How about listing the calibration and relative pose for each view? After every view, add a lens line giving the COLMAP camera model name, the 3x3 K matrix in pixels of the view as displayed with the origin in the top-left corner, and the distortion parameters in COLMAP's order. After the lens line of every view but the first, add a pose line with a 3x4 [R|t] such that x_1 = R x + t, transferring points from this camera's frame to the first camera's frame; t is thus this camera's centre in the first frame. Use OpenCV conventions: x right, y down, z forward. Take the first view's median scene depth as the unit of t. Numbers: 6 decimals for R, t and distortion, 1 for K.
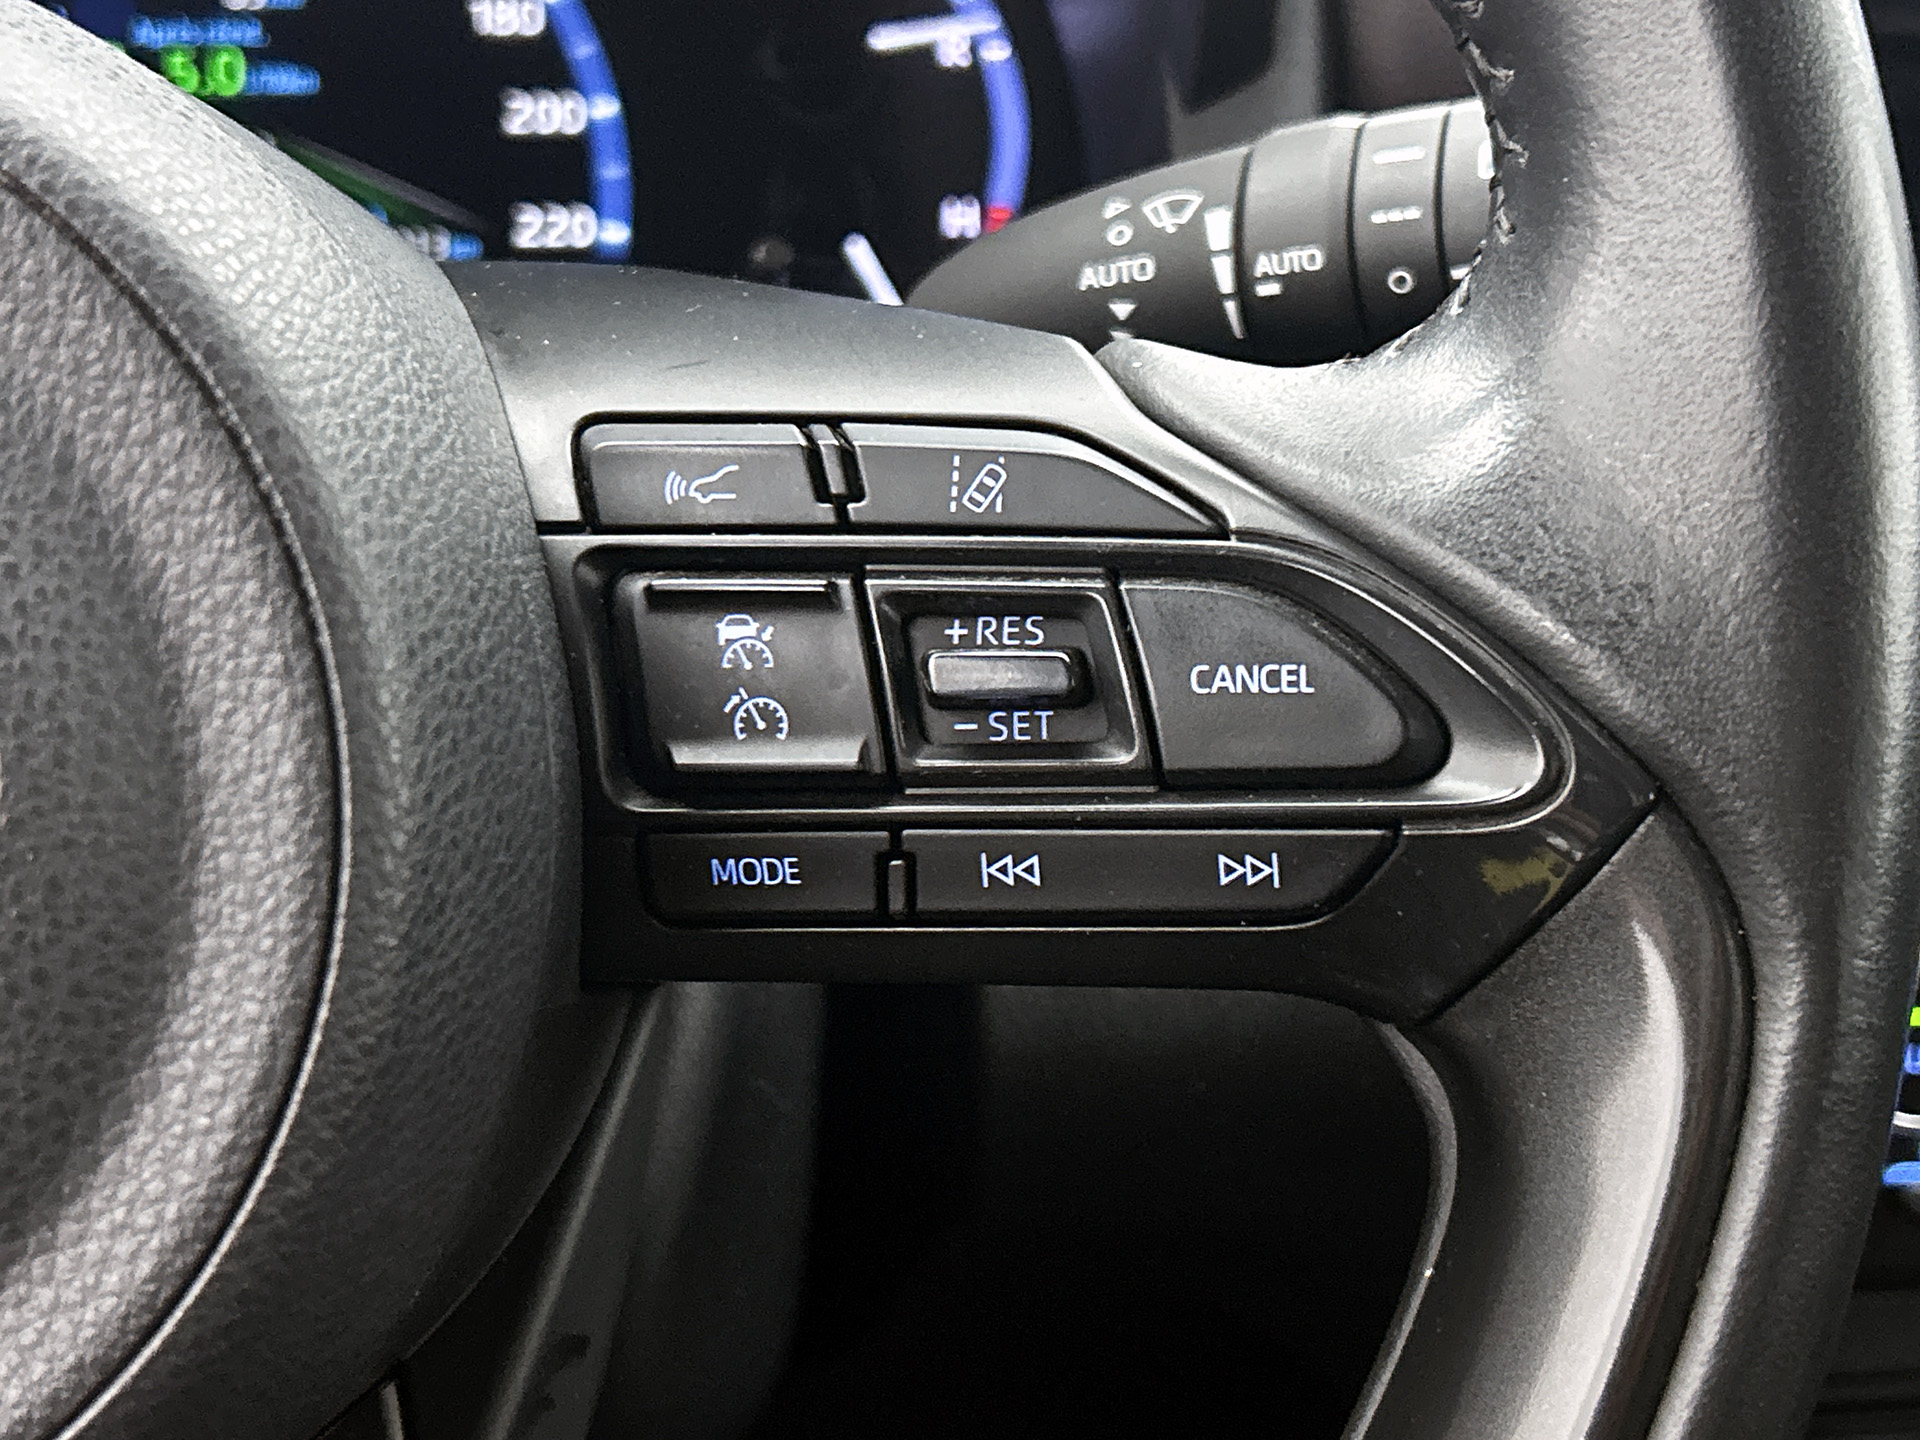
lens RADIAL K [[2838.1, 0, 952.7], [0, 2838.1, 711.4], [0, 0, 1]] dist [0.112387, 0.000000]
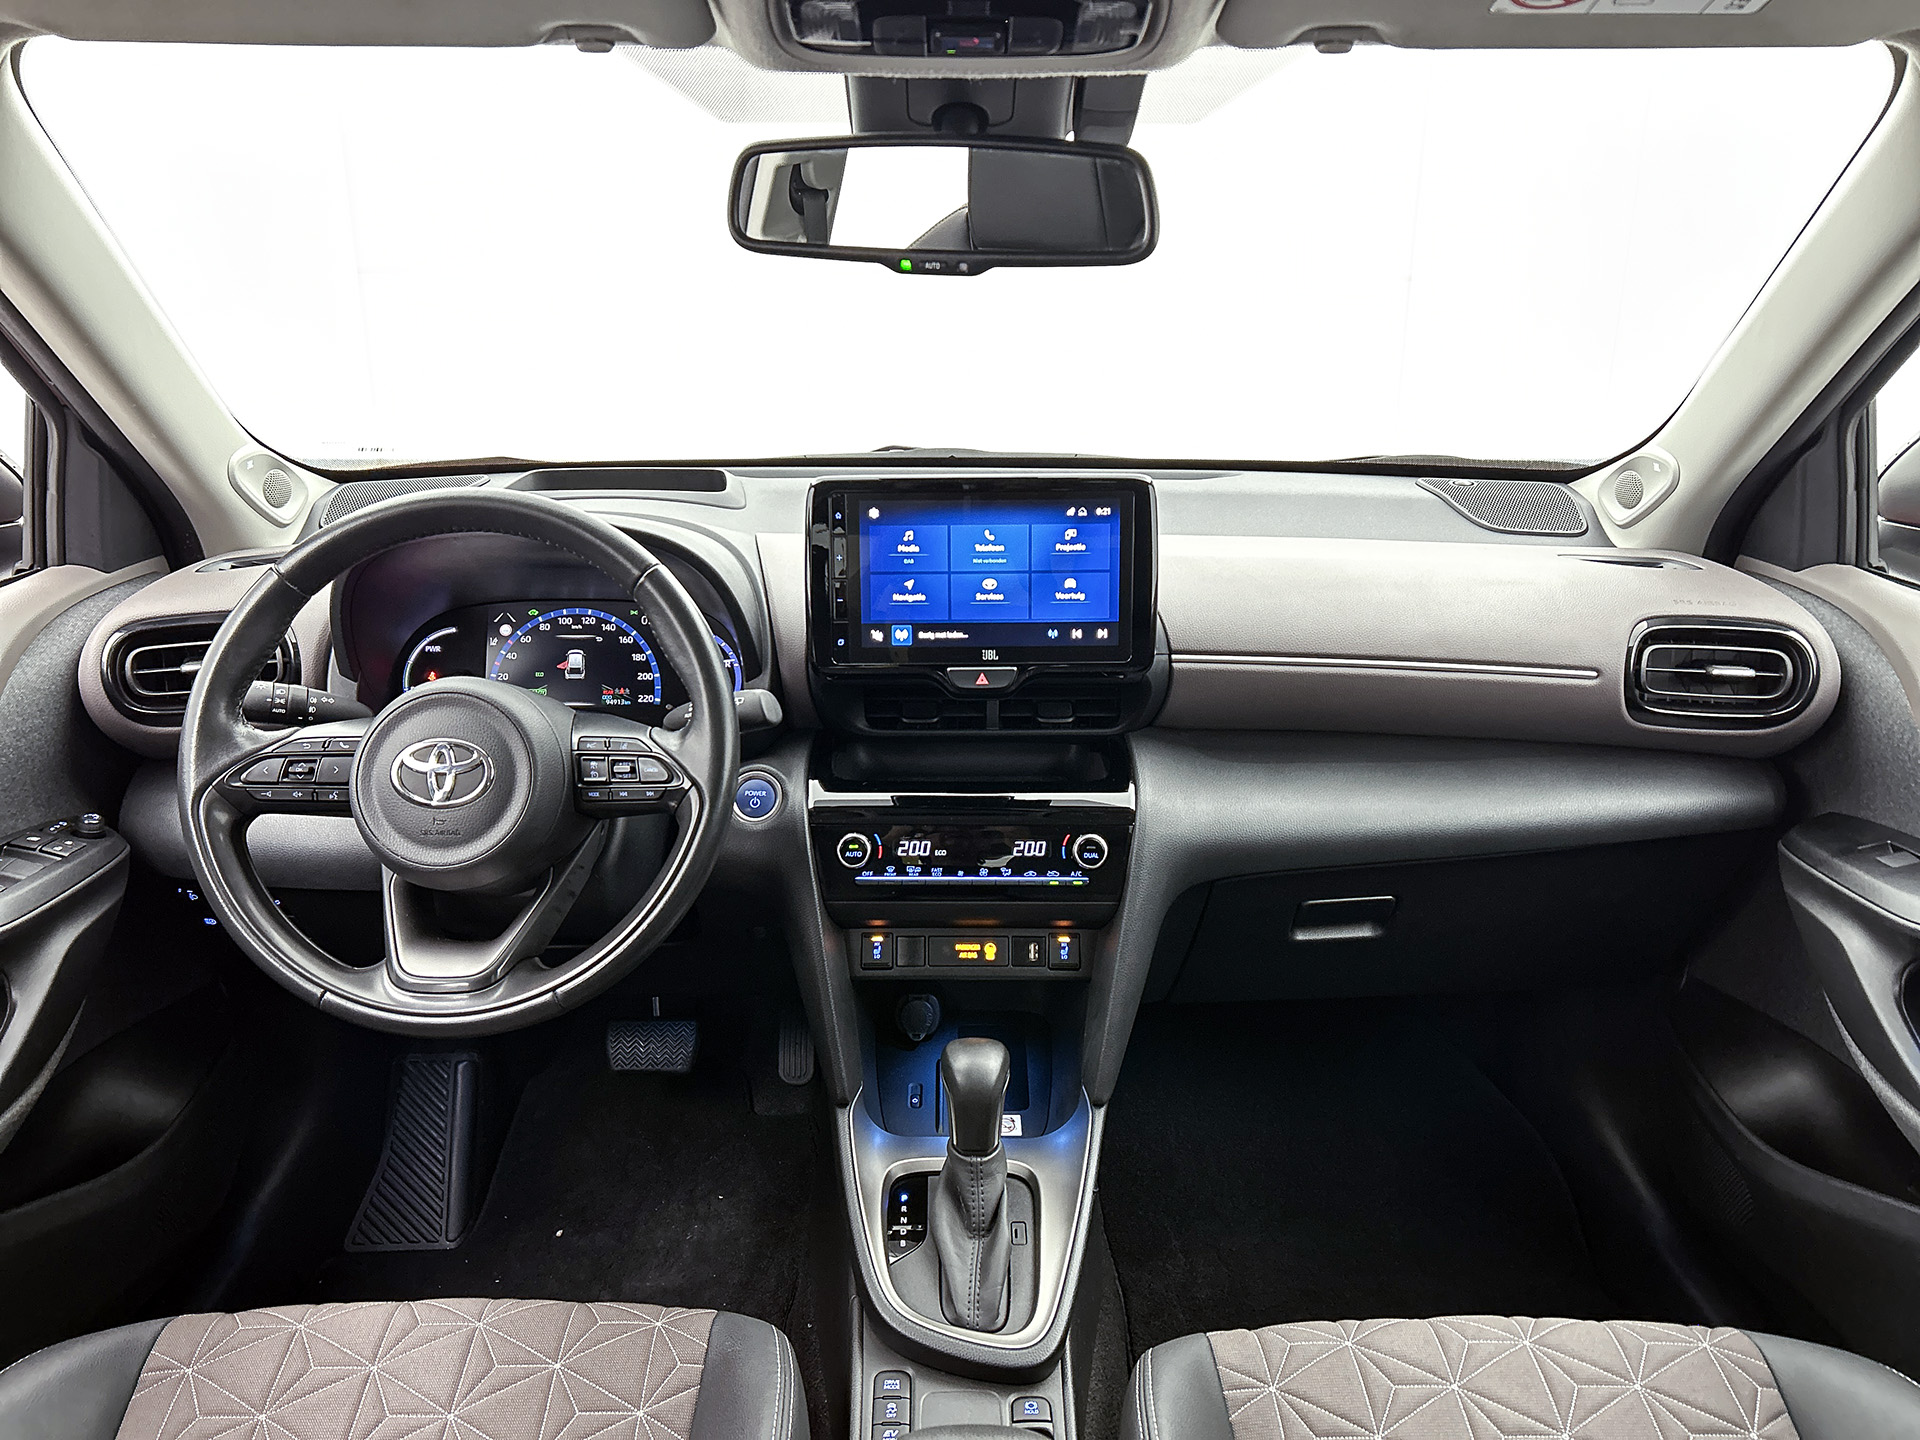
lens RADIAL K [[1441.3, 0, 966.8], [0, 1441.3, 729.1], [0, 0, 1]] dist [0.050745, -0.059074]
pose [[0.993939, 0.015423, -0.108847, 1.442766], [-0.027133, 0.993896, -0.106935, 0.287653], [0.106533, 0.109240, 0.988290, -2.974161]]
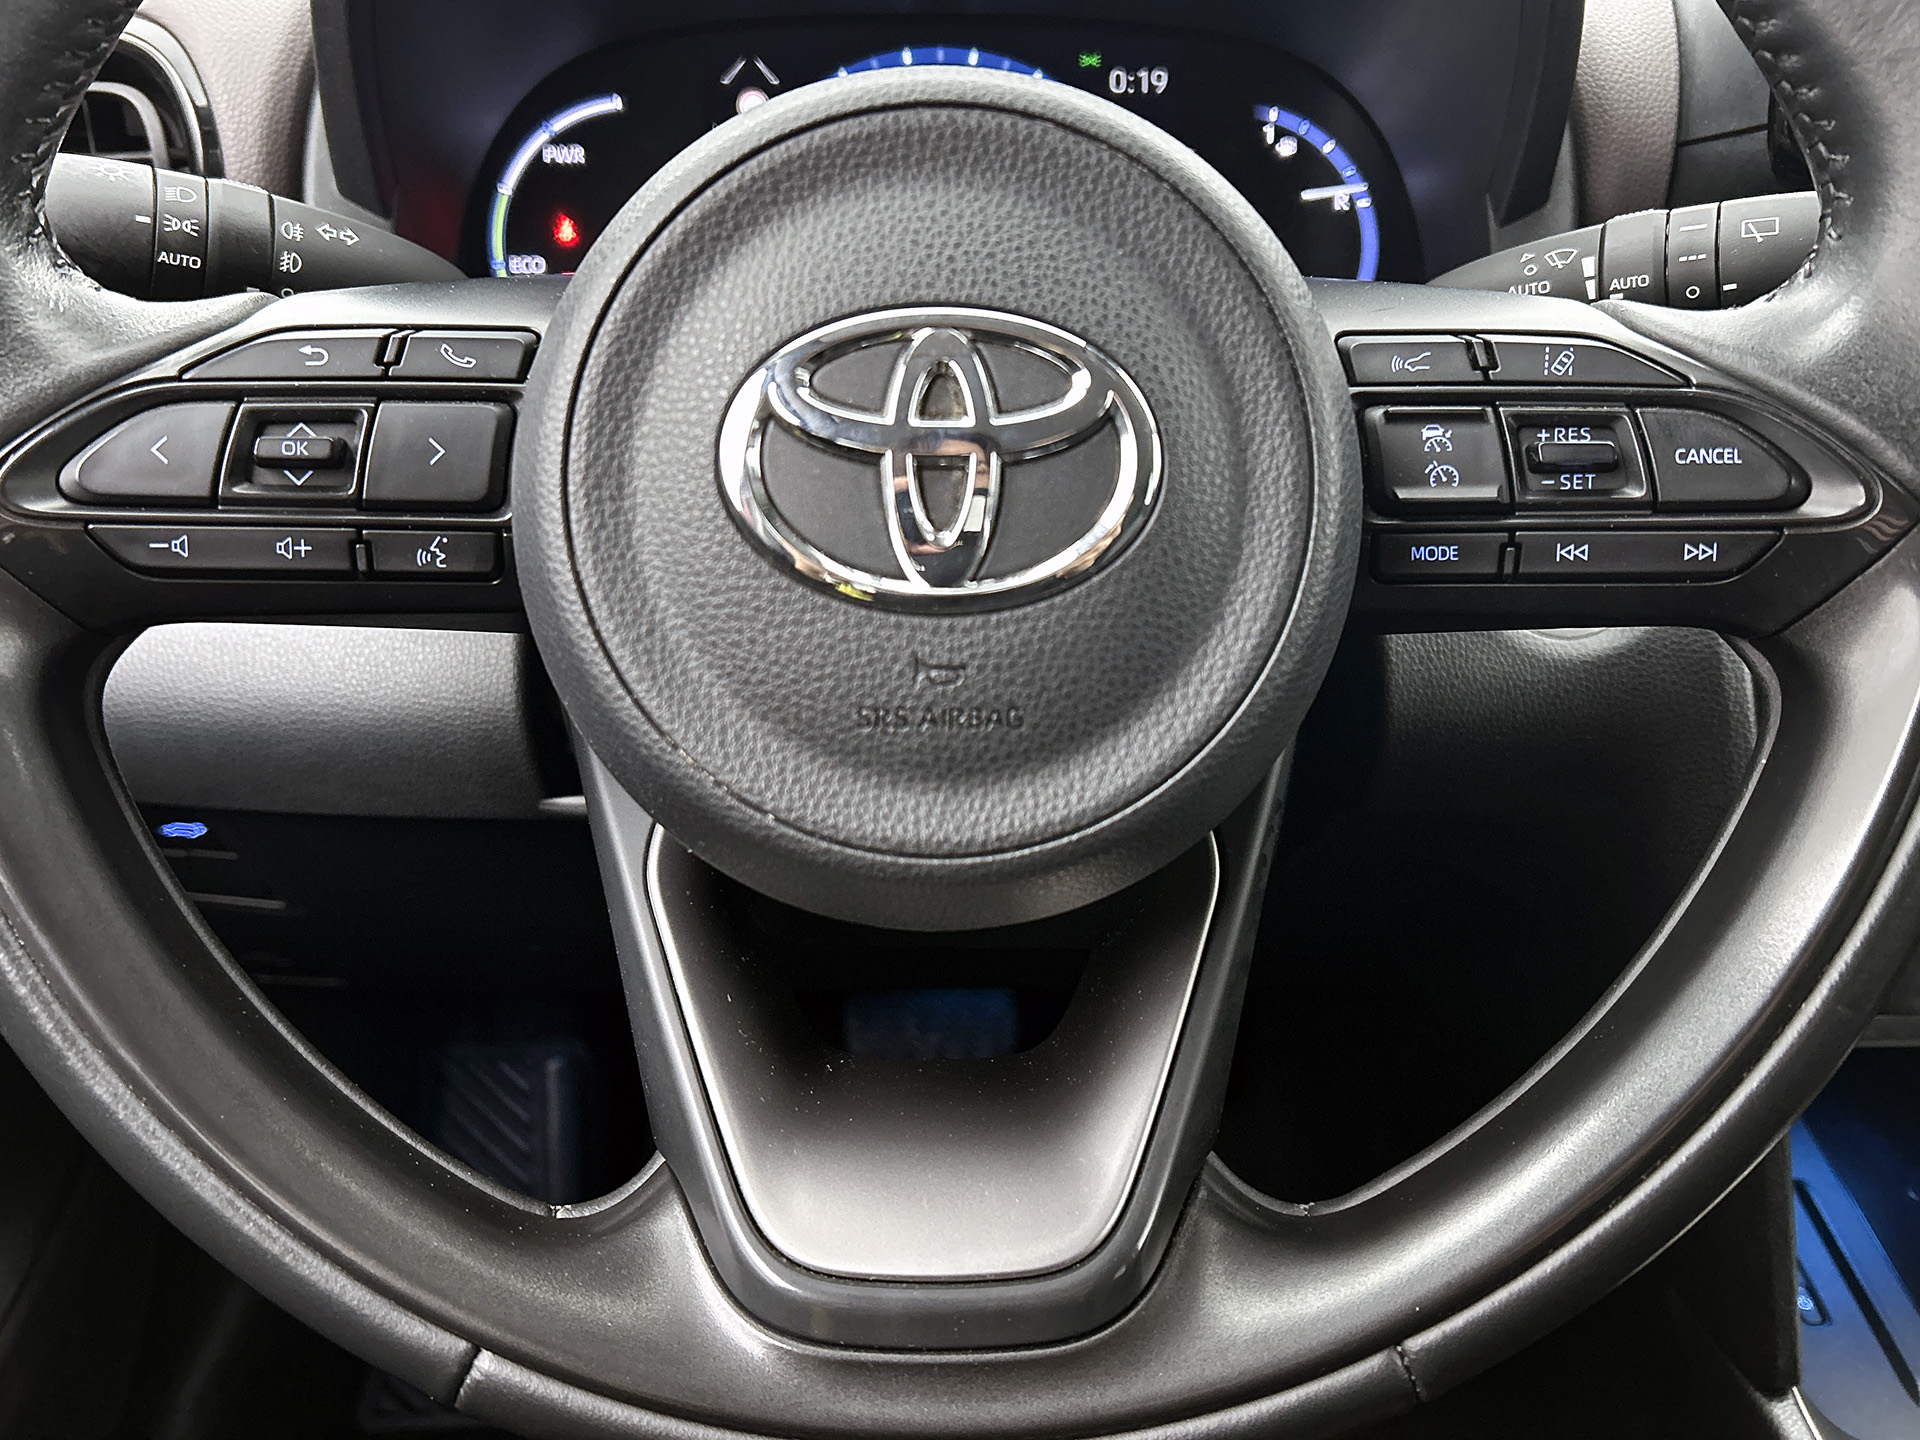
lens RADIAL K [[1608.4, 0, 957.0], [0, 1608.4, 728.2], [0, 0, 1]] dist [0.035105, -0.026674]
pose [[0.996441, 0.032624, -0.077730, -0.329919], [-0.028623, 0.998234, 0.052047, 0.136748], [0.079290, -0.049637, 0.995615, -0.193030]]
